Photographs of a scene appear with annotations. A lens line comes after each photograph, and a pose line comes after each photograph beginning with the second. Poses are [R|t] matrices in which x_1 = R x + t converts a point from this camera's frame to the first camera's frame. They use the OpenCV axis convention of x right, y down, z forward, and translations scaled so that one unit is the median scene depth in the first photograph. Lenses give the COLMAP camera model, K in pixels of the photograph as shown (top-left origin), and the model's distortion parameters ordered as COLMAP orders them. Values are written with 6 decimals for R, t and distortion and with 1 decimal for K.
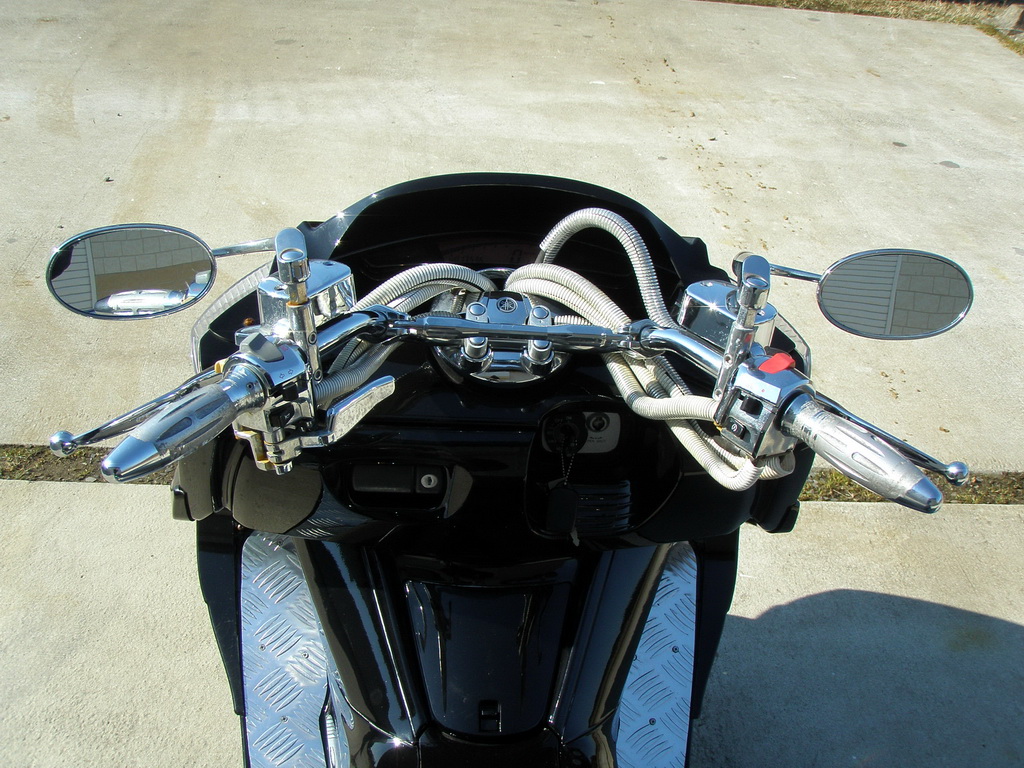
lens RADIAL K [[1138.3, 0, 510.2], [0, 1138.3, 400.5], [0, 0, 1]] dist [-0.201091, 0.196319]
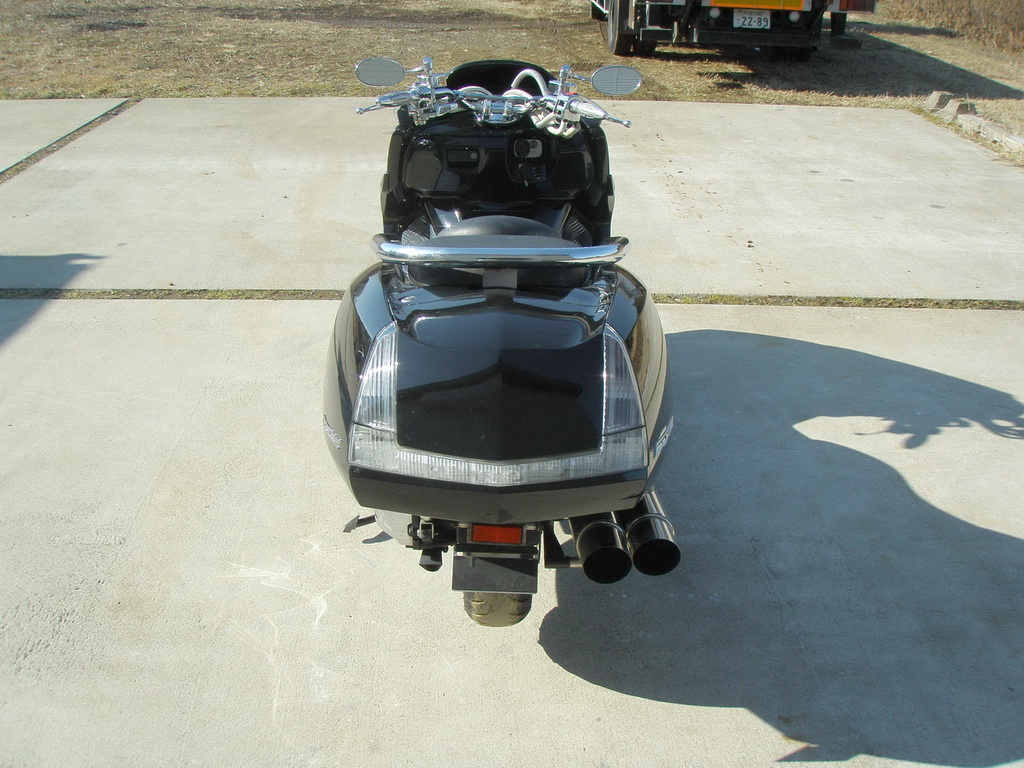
lens RADIAL K [[1138.3, 0, 510.2], [0, 1138.3, 400.5], [0, 0, 1]] dist [-0.201091, 0.196319]
pose [[0.996920, -0.036619, -0.069357, 0.049889], [0.026340, 0.989269, -0.143710, 0.275133], [0.073875, 0.141440, 0.987187, -0.441728]]
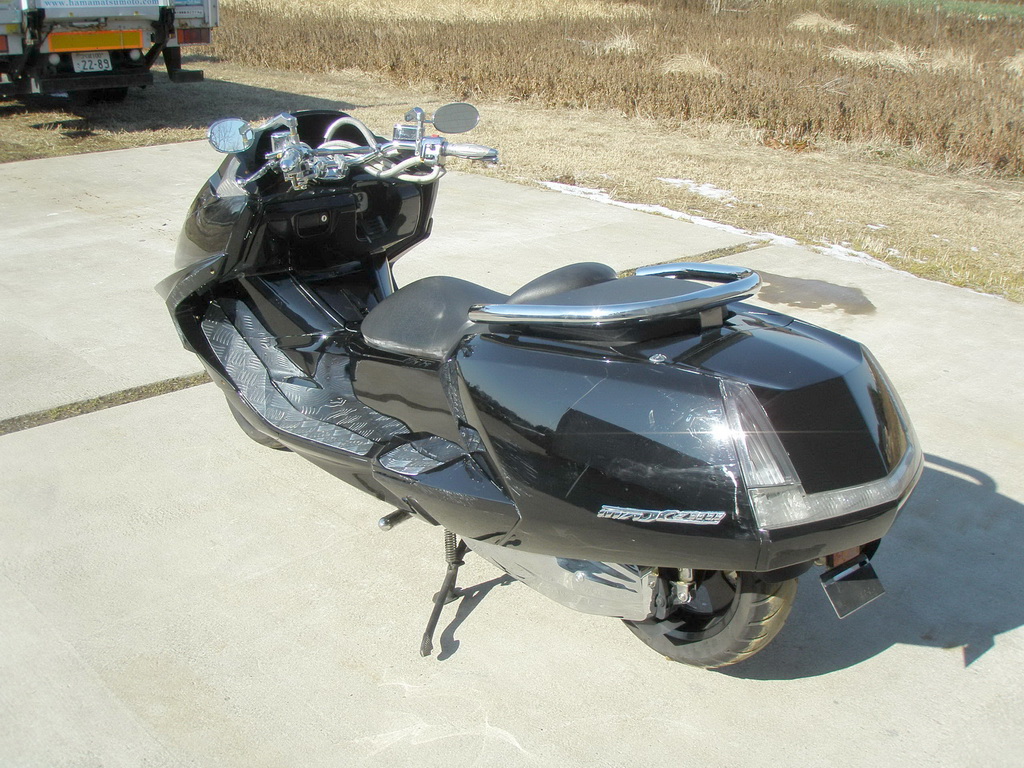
lens RADIAL K [[1138.3, 0, 510.2], [0, 1138.3, 400.5], [0, 0, 1]] dist [-0.201091, 0.196319]
pose [[0.782936, -0.285750, 0.552592, -0.318273], [0.363897, 0.930809, -0.034254, 0.174140], [-0.504570, 0.227905, 0.832748, -0.320105]]
